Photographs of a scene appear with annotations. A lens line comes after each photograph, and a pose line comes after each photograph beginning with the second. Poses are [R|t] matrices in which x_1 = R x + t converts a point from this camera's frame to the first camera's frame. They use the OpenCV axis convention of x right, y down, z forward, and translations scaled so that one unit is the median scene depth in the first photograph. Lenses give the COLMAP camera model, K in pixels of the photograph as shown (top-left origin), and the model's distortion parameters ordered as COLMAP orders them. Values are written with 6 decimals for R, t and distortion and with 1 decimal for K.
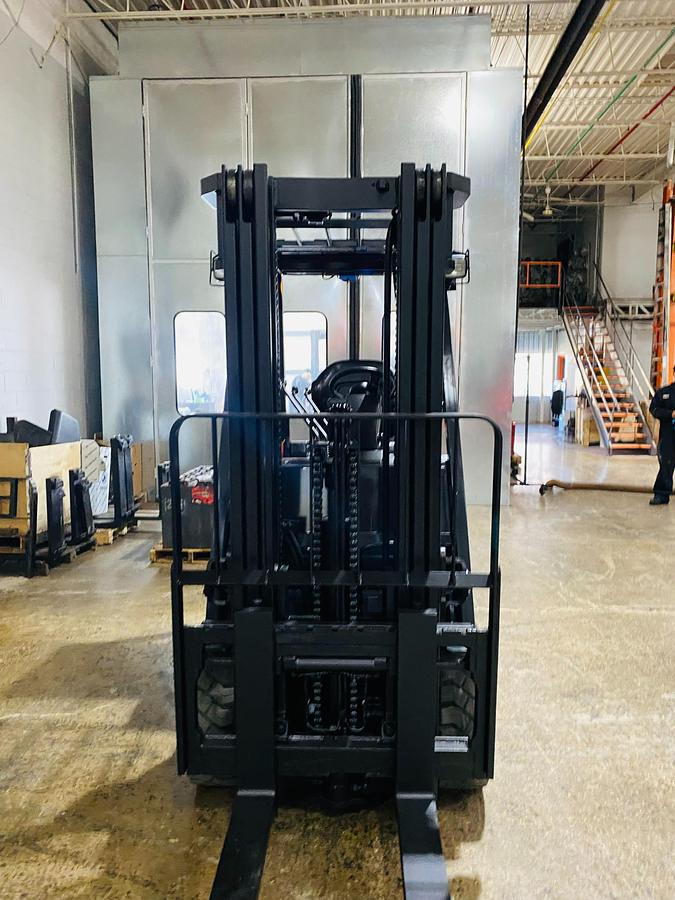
lens RADIAL K [[682.3, 0, 348.3], [0, 682.3, 458.9], [0, 0, 1]] dist [0.007213, -0.000938]
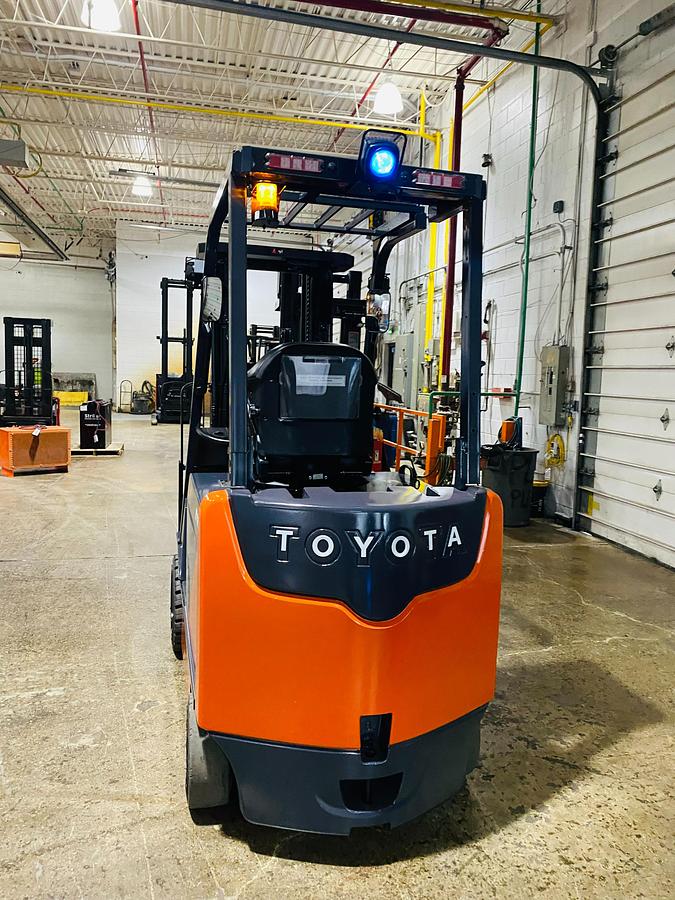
lens RADIAL K [[690.5, 0, 337.5], [0, 690.5, 450.0], [0, 0, 1]] dist [0.009205, -0.003876]
pose [[-0.960655, -0.002119, -0.277735, 0.231697], [-0.068074, 0.971267, 0.228048, -0.245600], [0.269272, 0.237982, -0.933197, 2.053388]]
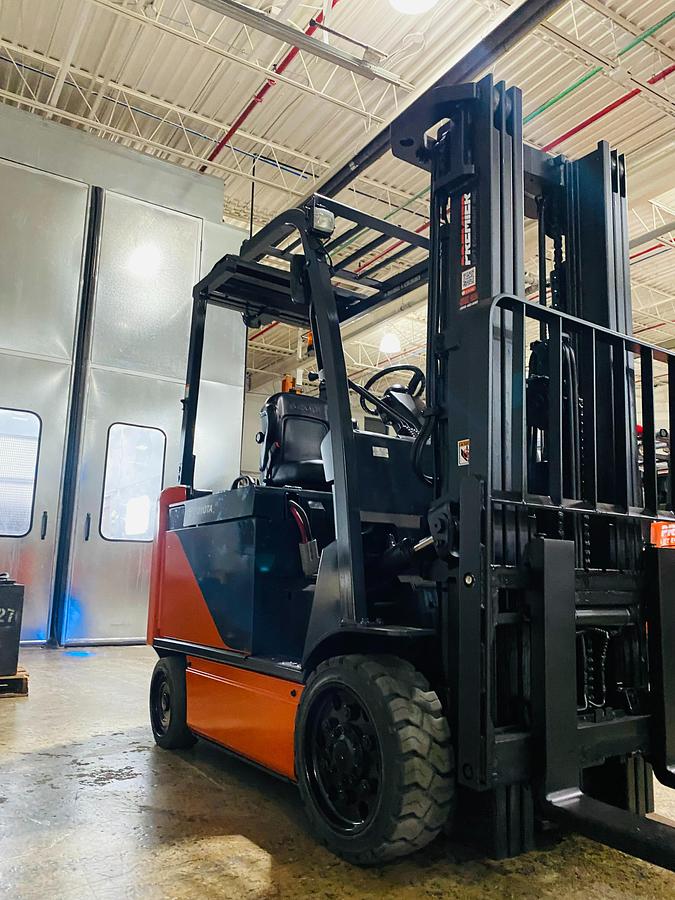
lens RADIAL K [[690.5, 0, 337.5], [0, 690.5, 450.0], [0, 0, 1]] dist [0.009205, -0.003876]
pose [[0.810079, 0.120432, 0.573819, -0.586841], [0.053714, 0.959318, -0.277170, 0.232189], [-0.583855, 0.255352, 0.770655, 0.331200]]
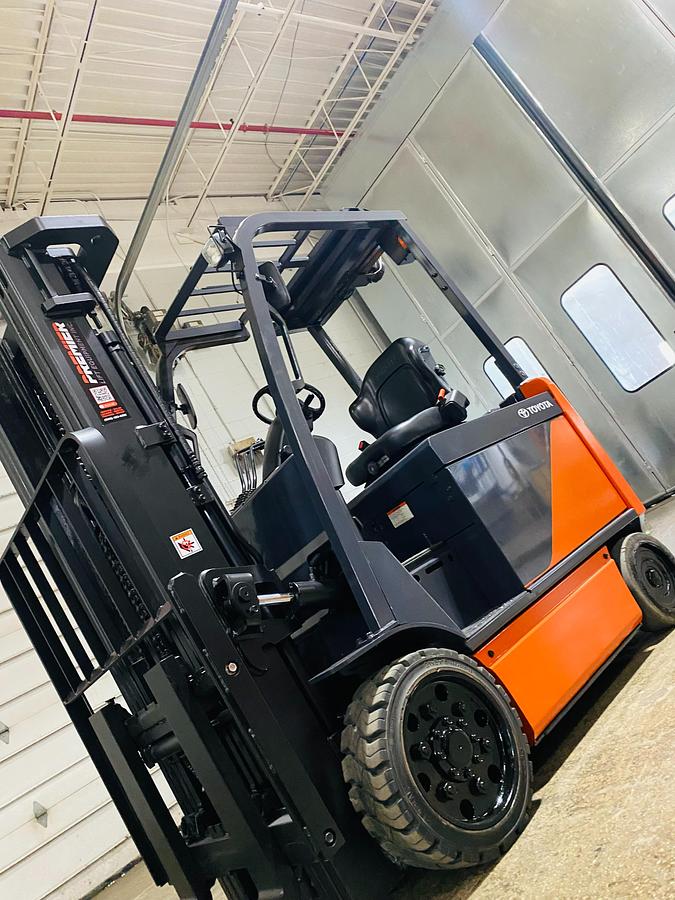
lens RADIAL K [[690.0, 0, 338.3], [0, 690.0, 446.2], [0, 0, 1]] dist [0.001037, 0.000796]
pose [[0.542425, -0.500237, -0.674936, 0.641662], [0.427204, 0.856009, -0.291111, 0.232219], [0.723375, -0.130430, 0.678024, 0.430468]]
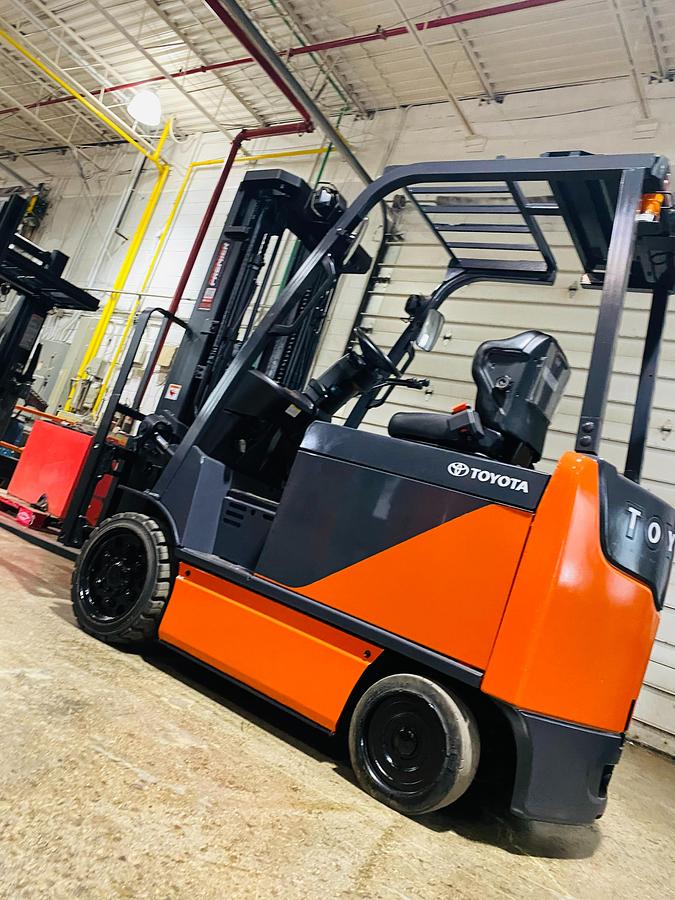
lens RADIAL K [[691.4, 0, 337.1], [0, 691.4, 461.7], [0, 0, 1]] dist [0.009508, -0.002318]
pose [[-0.484123, -0.275865, -0.830376, 0.830672], [-0.425160, 0.903605, -0.052317, 0.111942], [0.764764, 0.327715, -0.554742, 1.562599]]
